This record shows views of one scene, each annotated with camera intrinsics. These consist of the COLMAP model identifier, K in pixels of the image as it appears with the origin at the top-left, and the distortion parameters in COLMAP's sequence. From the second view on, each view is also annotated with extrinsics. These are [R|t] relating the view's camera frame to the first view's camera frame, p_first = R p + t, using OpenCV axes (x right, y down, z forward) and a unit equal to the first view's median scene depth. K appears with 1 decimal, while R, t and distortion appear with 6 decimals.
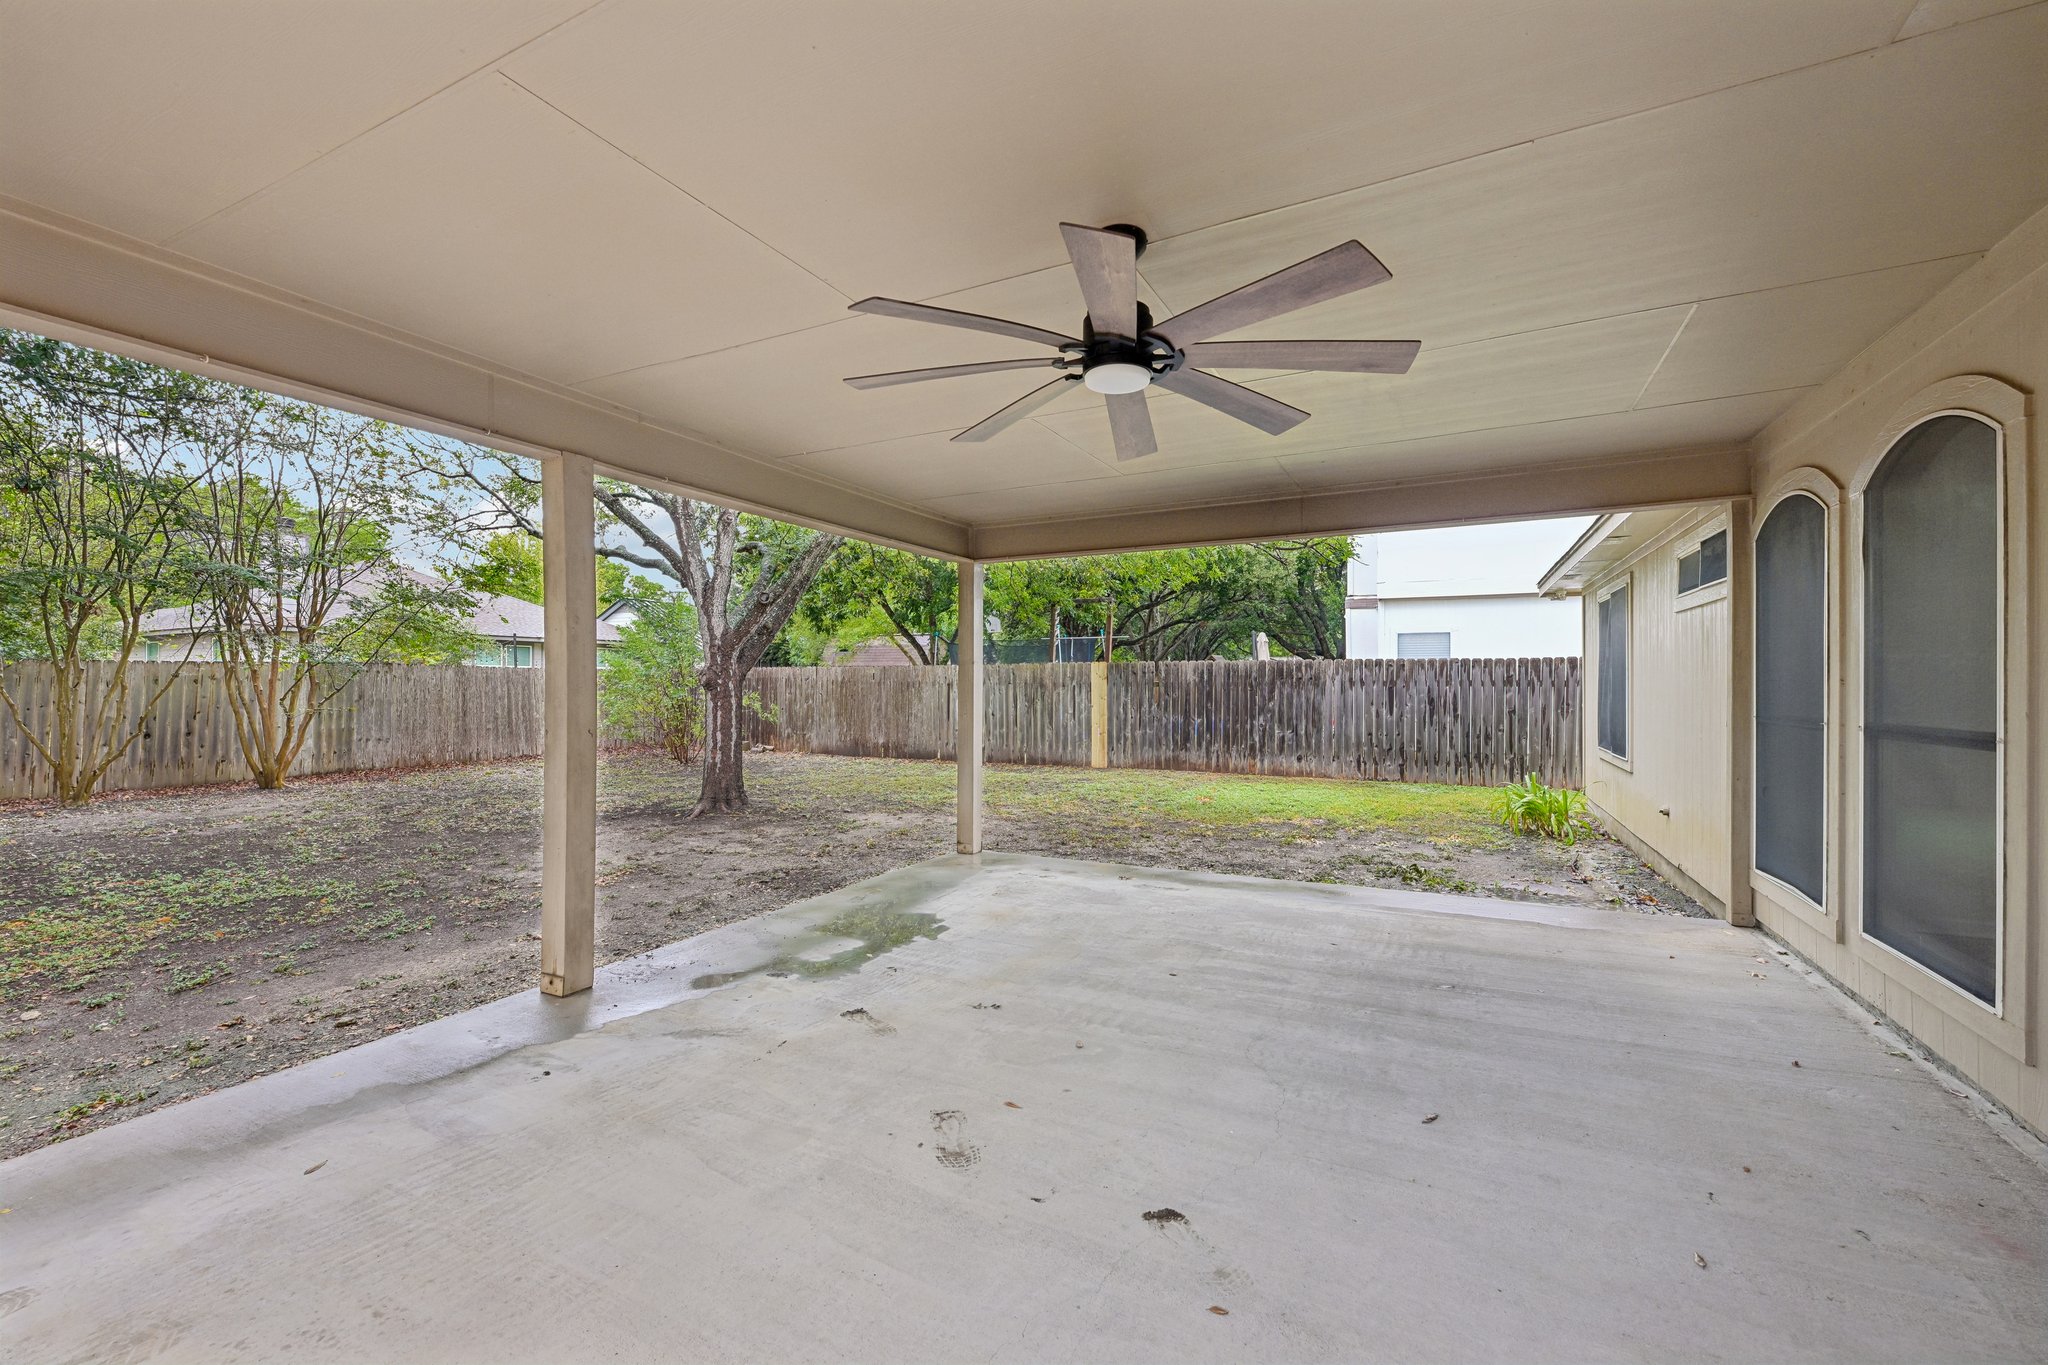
lens RADIAL K [[870.4, 0, 1020.2], [0, 870.4, 683.1], [0, 0, 1]] dist [-0.002470, 0.000387]
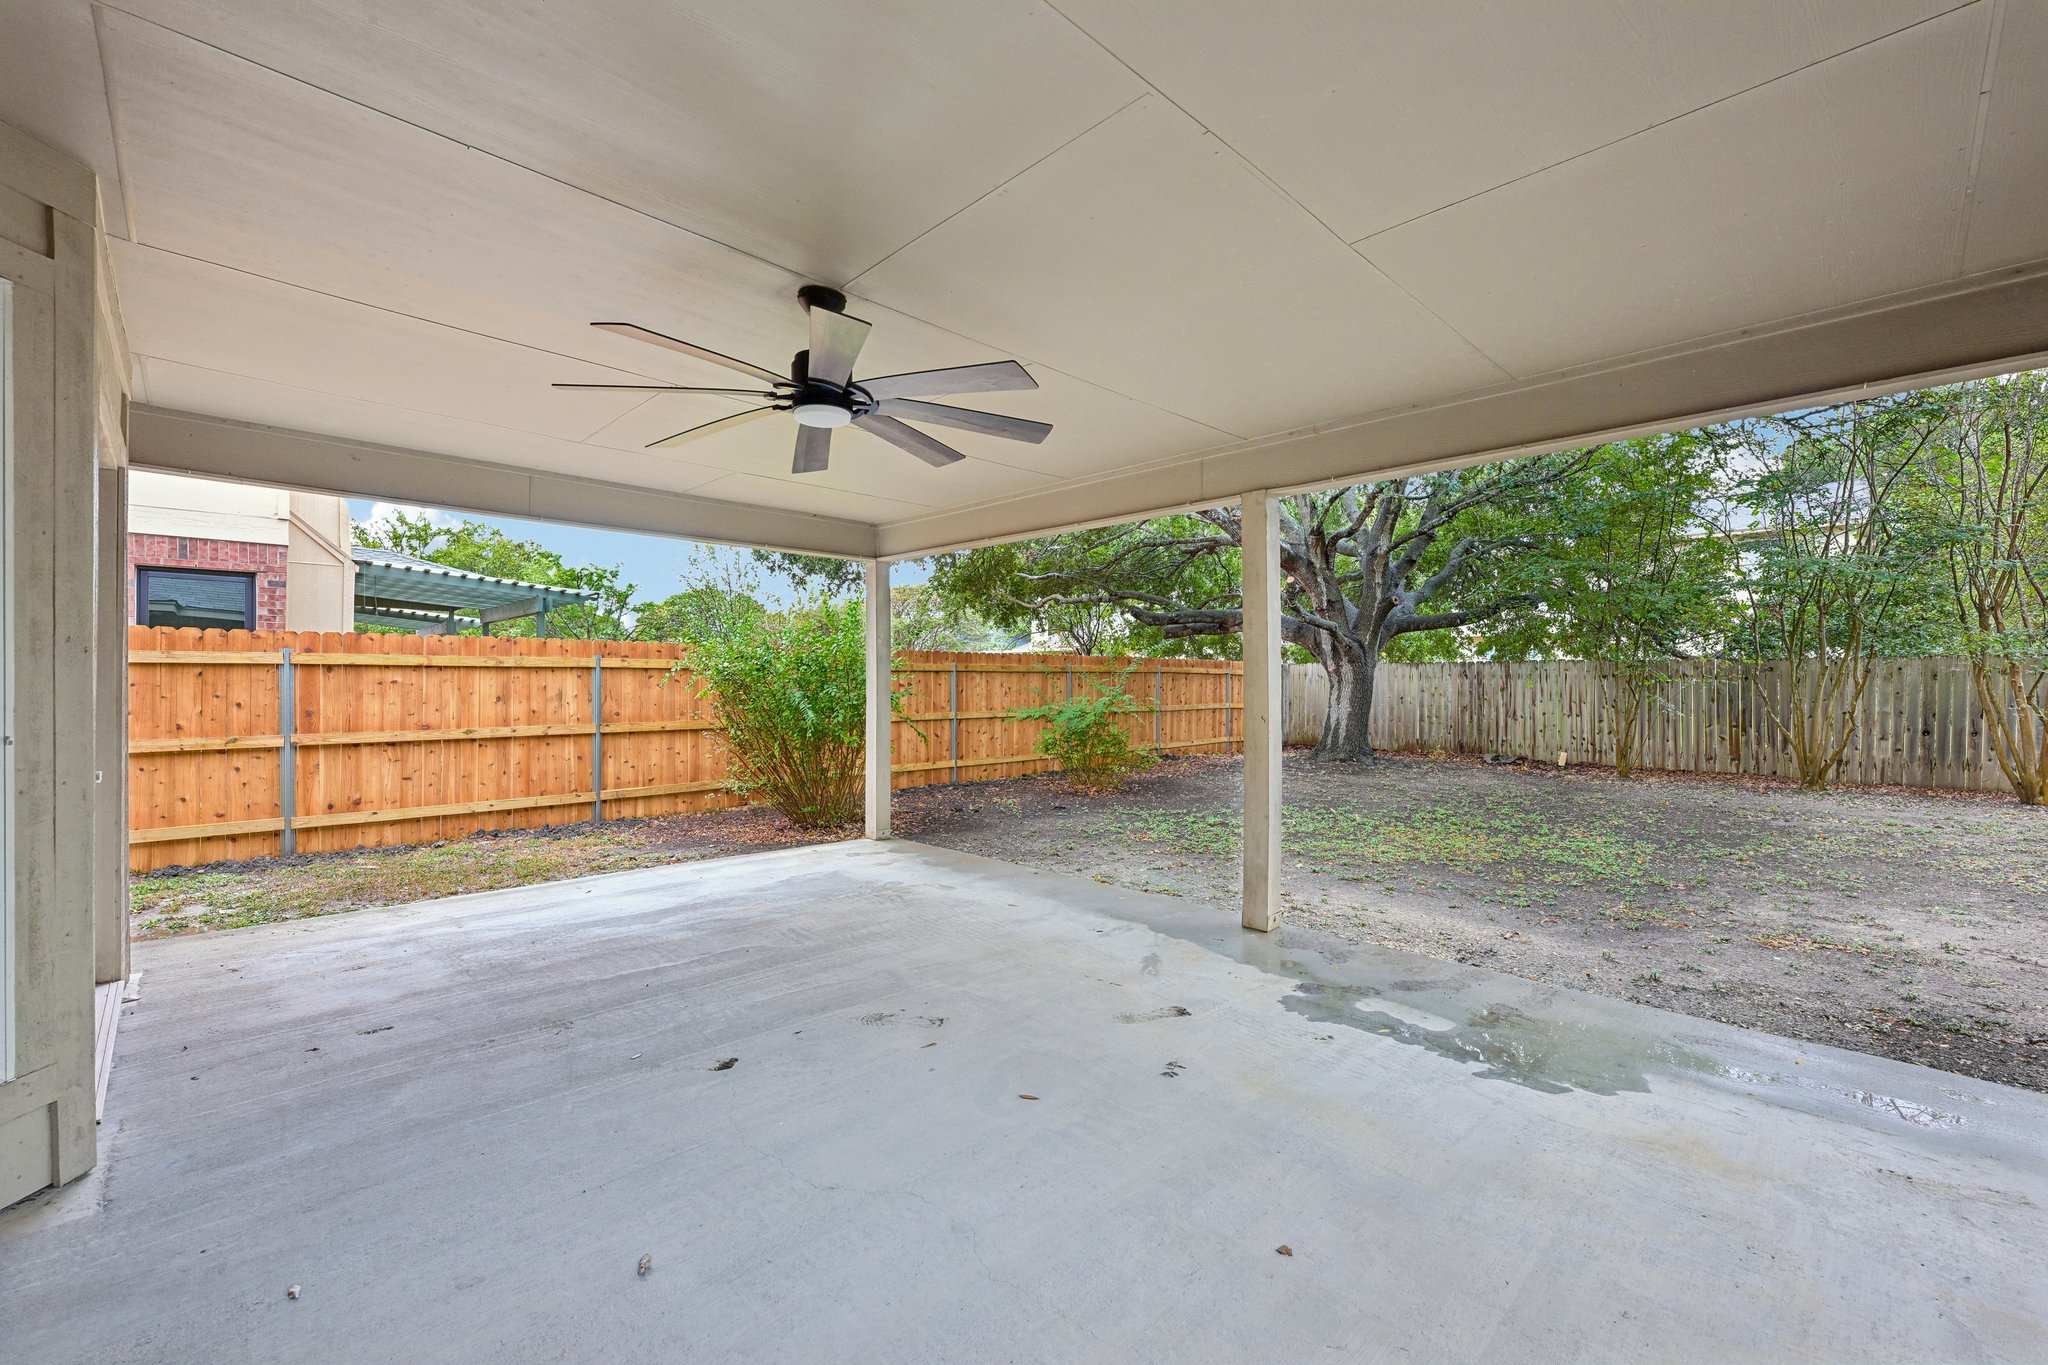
lens RADIAL K [[870.4, 0, 1023.9], [0, 870.4, 684.4], [0, 0, 1]] dist [-0.002470, 0.000387]
pose [[-0.337792, 0.003780, -0.941213, 0.656595], [0.000587, 0.999993, 0.003806, 0.004904], [0.941221, 0.000733, -0.337792, 0.965470]]
